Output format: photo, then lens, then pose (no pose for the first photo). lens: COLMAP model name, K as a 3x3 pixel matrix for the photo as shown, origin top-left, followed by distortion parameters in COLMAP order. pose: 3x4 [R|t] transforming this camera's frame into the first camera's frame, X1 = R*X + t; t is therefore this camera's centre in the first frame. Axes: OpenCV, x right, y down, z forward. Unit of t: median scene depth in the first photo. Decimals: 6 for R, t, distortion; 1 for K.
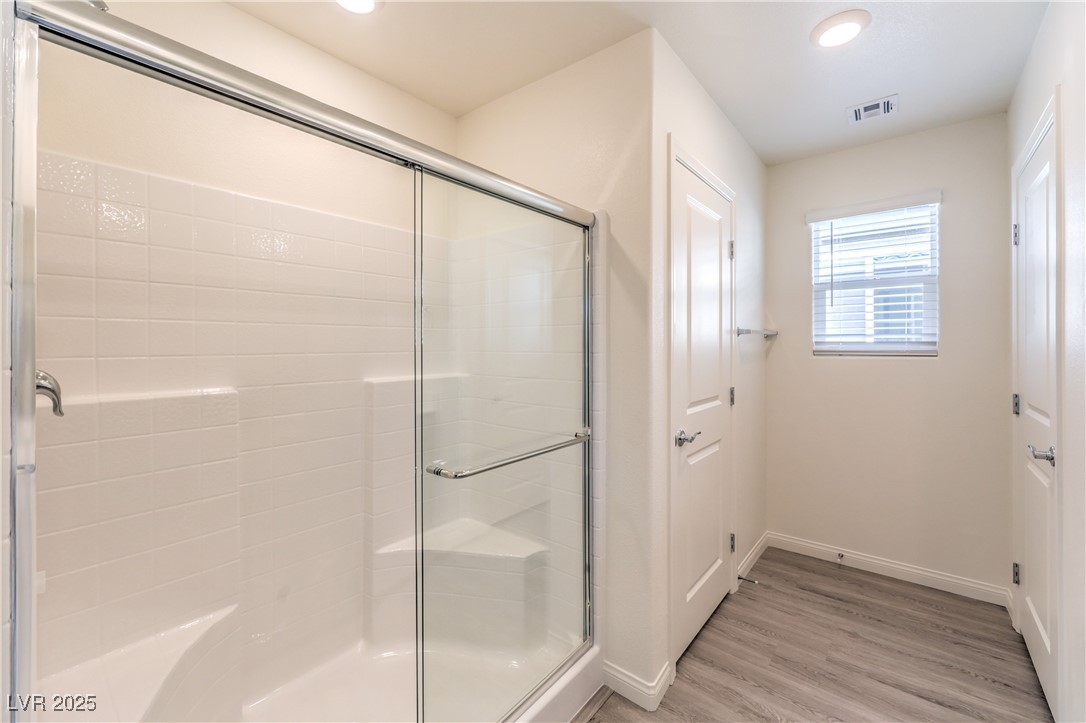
lens RADIAL K [[440.8, 0, 547.1], [0, 440.8, 354.6], [0, 0, 1]] dist [-0.000808, 0.000128]
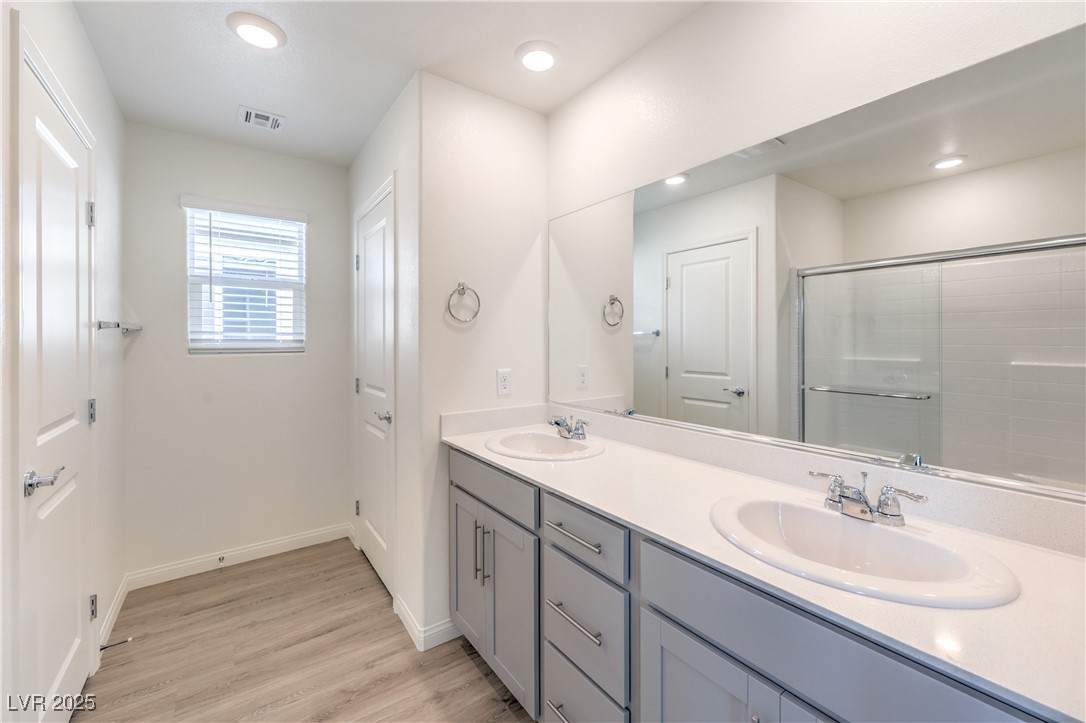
lens RADIAL K [[440.8, 0, 549.4], [0, 440.8, 357.1], [0, 0, 1]] dist [-0.000808, 0.000128]
pose [[0.247437, -0.031735, 0.968384, -0.107223], [0.021846, 0.999392, 0.027169, -0.000211], [-0.968658, 0.014432, 0.247980, 0.064759]]
